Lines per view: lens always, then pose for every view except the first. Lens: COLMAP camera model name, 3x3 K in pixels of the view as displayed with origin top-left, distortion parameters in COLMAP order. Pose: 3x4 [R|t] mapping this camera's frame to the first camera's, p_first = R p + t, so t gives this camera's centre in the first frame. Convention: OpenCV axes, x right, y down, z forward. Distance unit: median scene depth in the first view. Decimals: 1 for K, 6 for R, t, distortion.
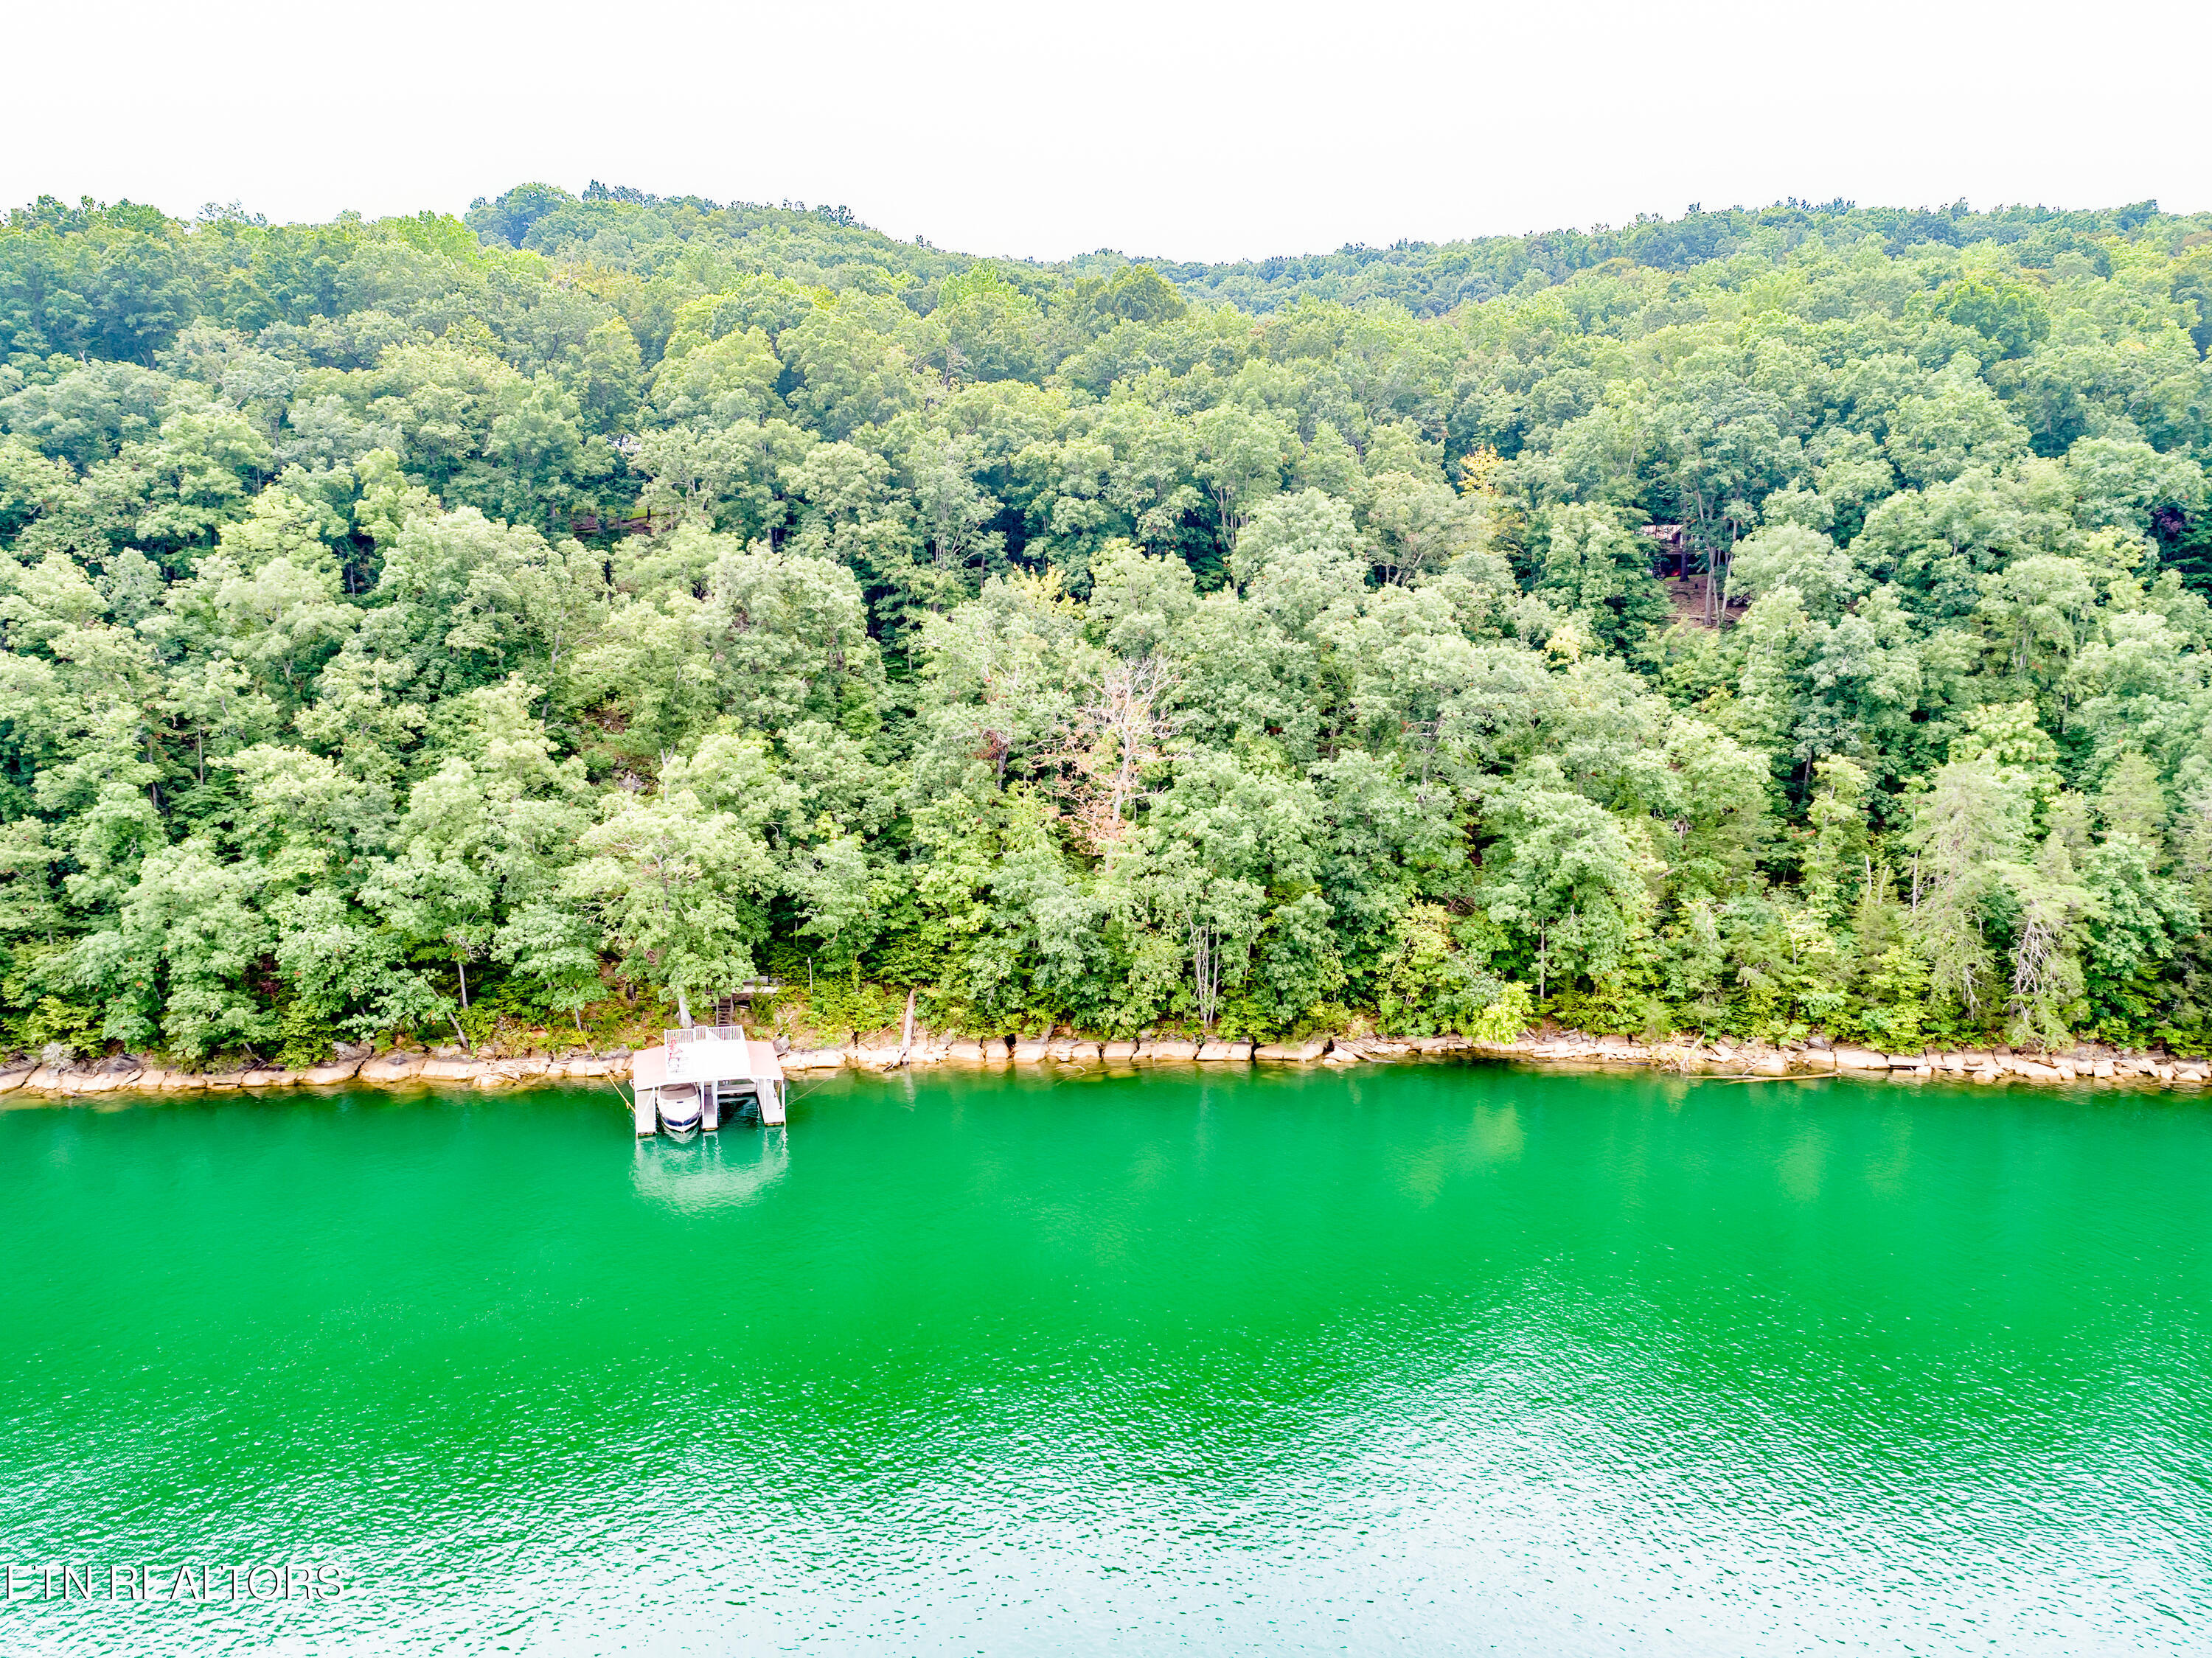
lens RADIAL K [[1685.3, 0, 1115.1], [0, 1685.3, 832.4], [0, 0, 1]] dist [-0.024006, 0.009294]
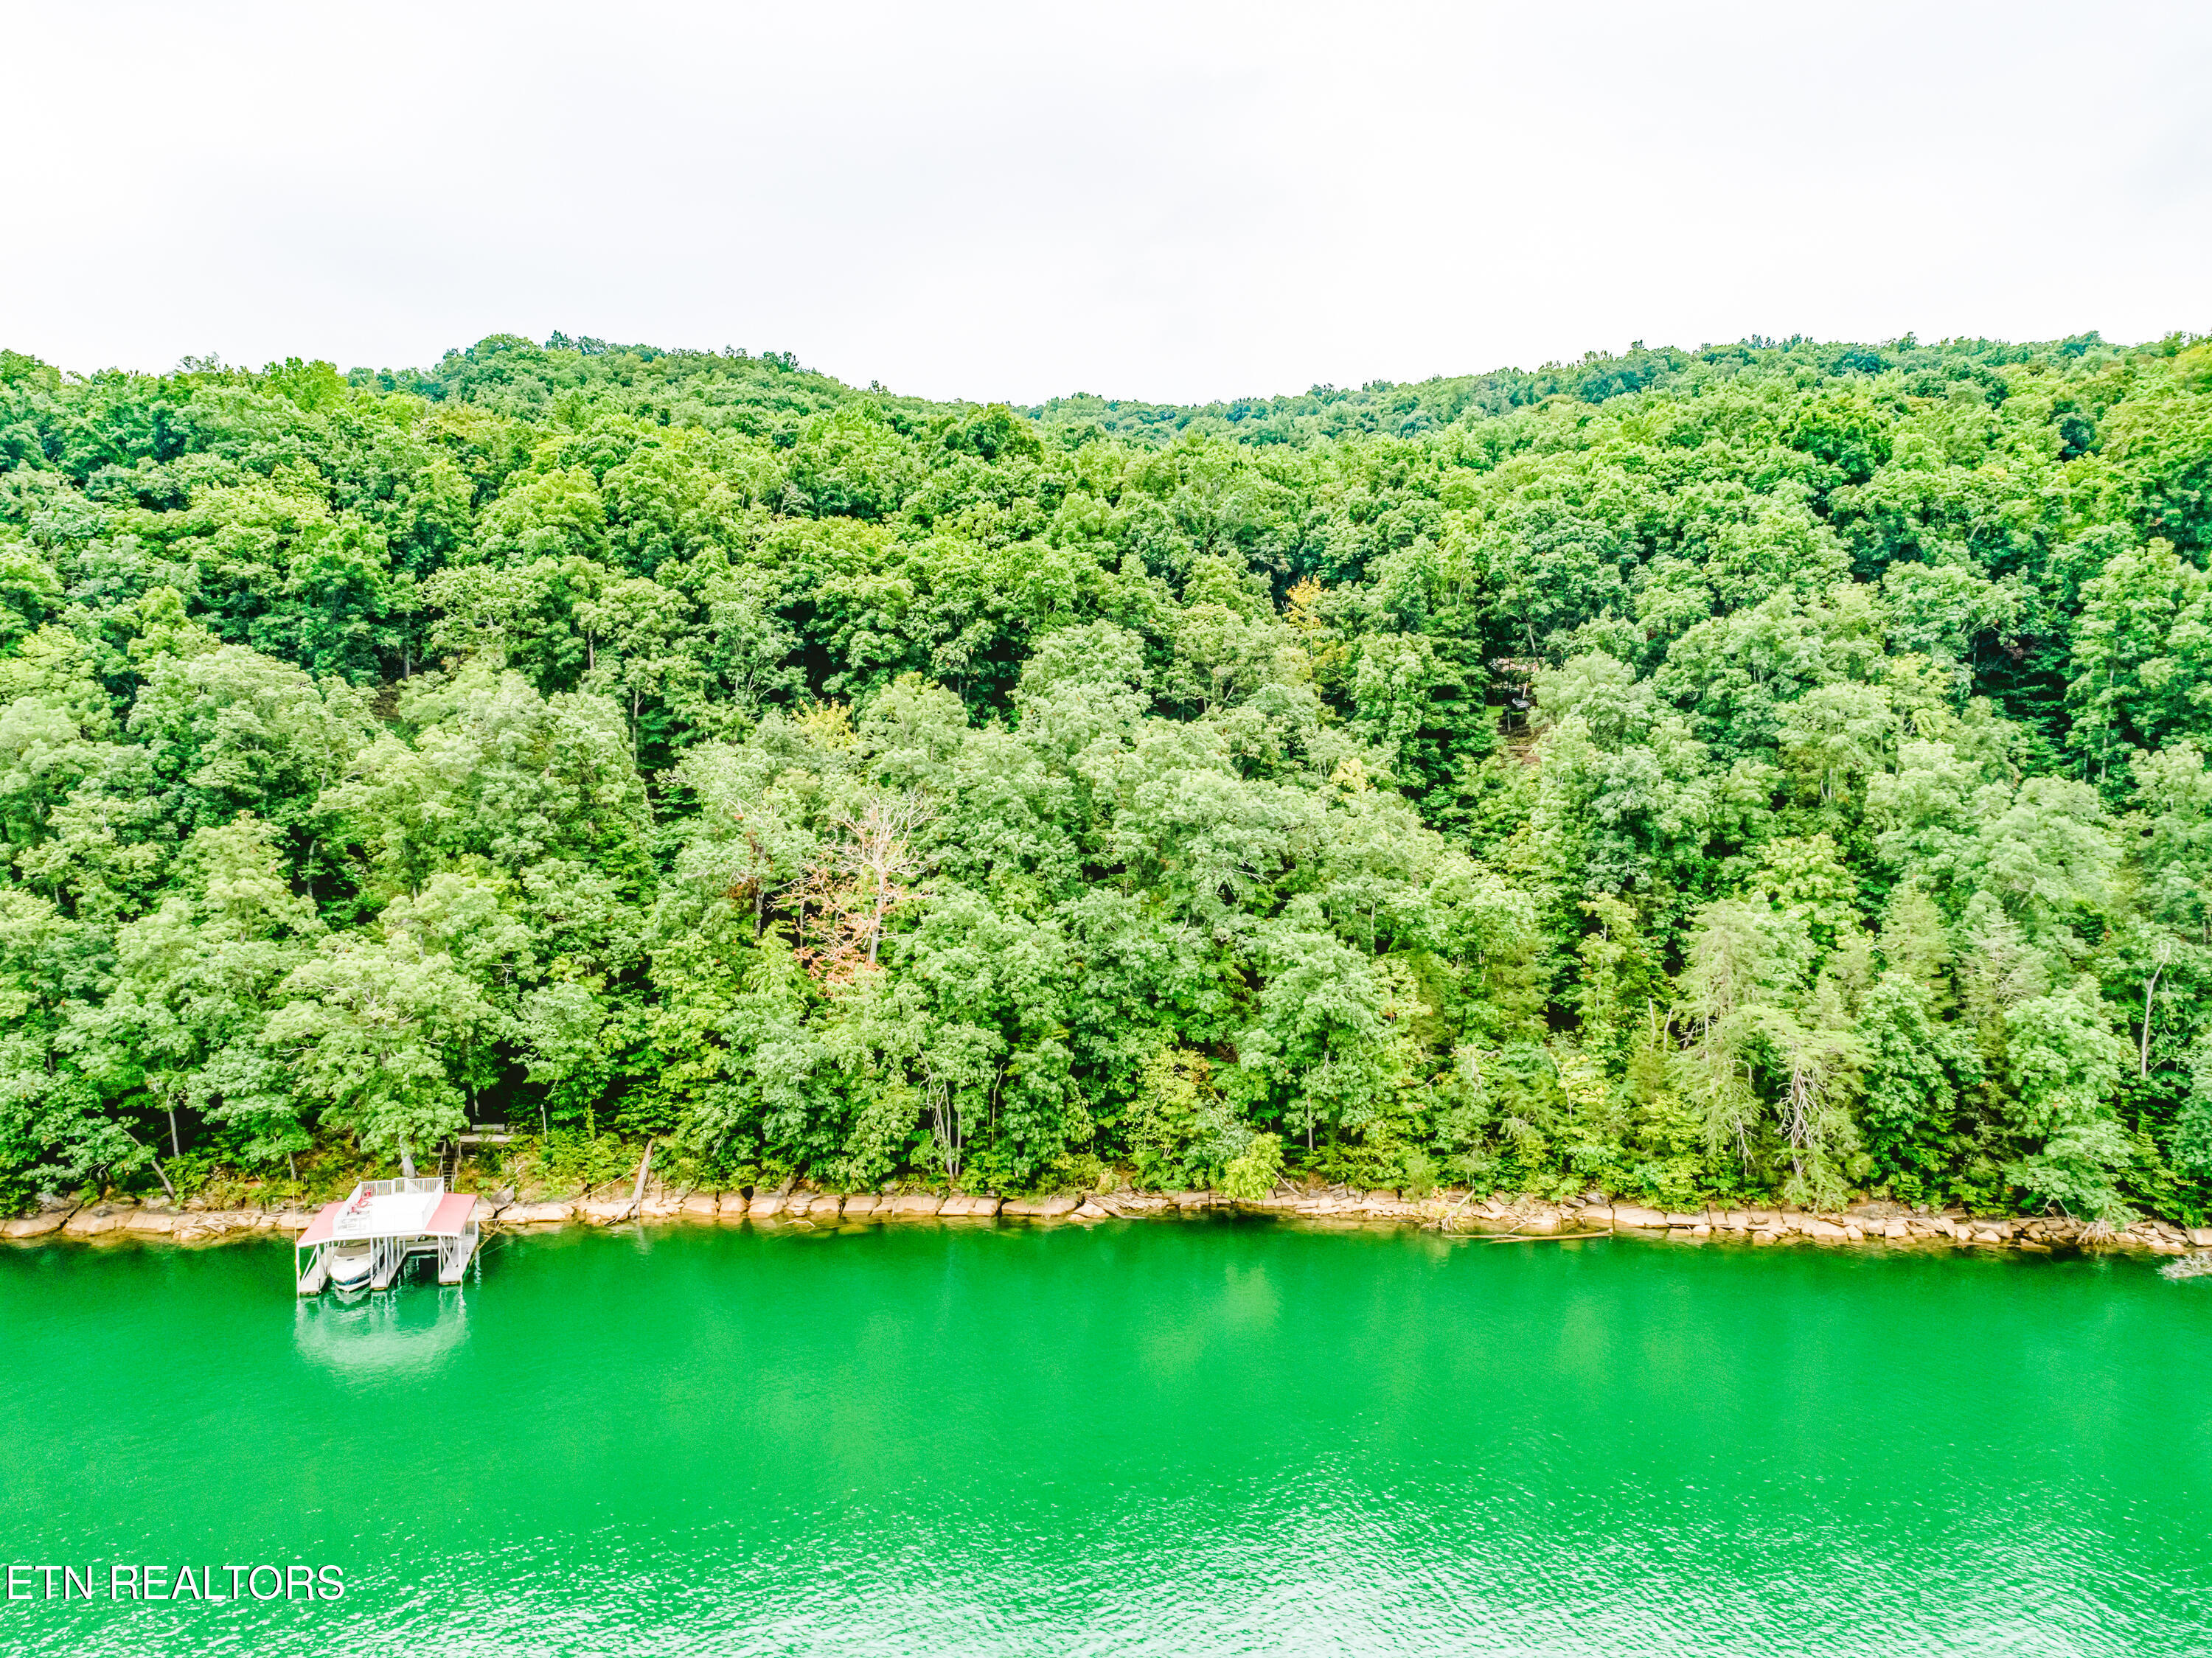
lens RADIAL K [[1685.3, 0, 1101.4], [0, 1685.3, 827.9], [0, 0, 1]] dist [-0.024006, 0.009294]
pose [[0.999636, -0.003310, -0.026788, 0.162368], [0.001089, 0.996588, -0.082525, -0.003881], [0.026970, 0.082466, 0.996229, 0.038178]]
